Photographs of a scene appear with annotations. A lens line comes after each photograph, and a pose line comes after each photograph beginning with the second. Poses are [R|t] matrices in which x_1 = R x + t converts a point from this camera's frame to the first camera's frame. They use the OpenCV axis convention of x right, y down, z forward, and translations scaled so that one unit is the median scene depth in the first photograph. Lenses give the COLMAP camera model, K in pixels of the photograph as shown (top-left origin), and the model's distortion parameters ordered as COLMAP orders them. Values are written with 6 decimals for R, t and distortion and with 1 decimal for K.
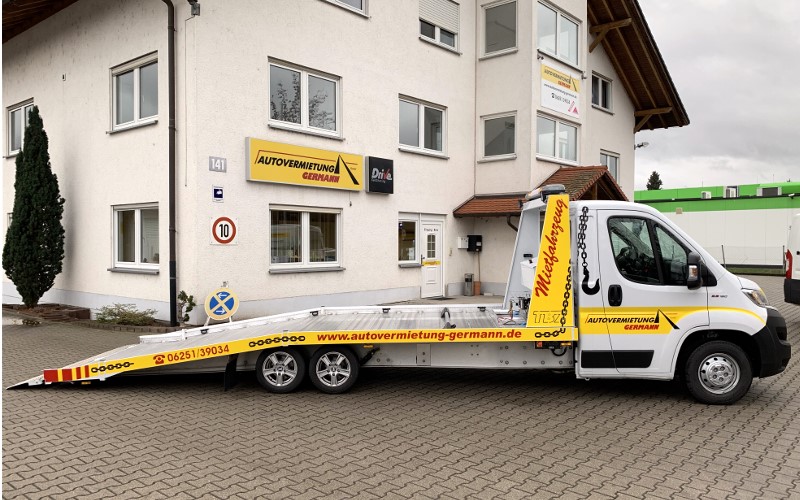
lens RADIAL K [[610.9, 0, 406.5], [0, 610.9, 257.1], [0, 0, 1]] dist [0.056823, -0.022117]
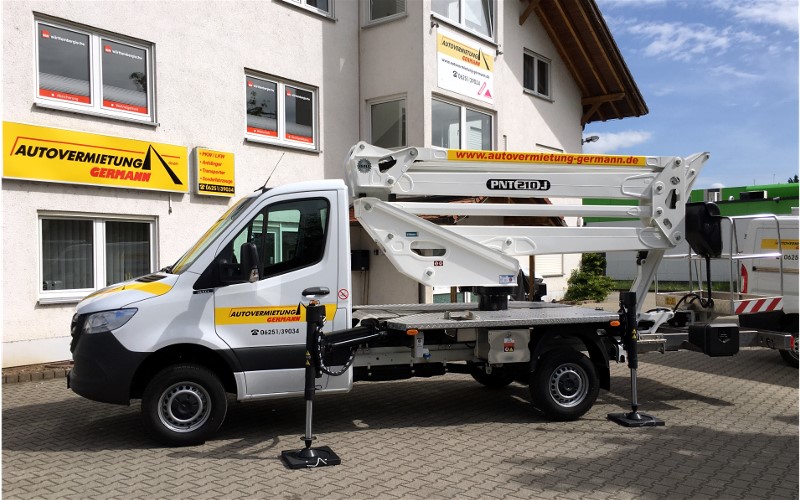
lens RADIAL K [[718.4, 0, 399.4], [0, 718.4, 273.0], [0, 0, 1]] dist [0.053746, -0.036552]
pose [[0.998769, -0.010467, 0.048486, 0.150277], [0.010712, 0.999931, -0.004796, -0.001271], [-0.048432, 0.005310, 0.998812, 0.090371]]
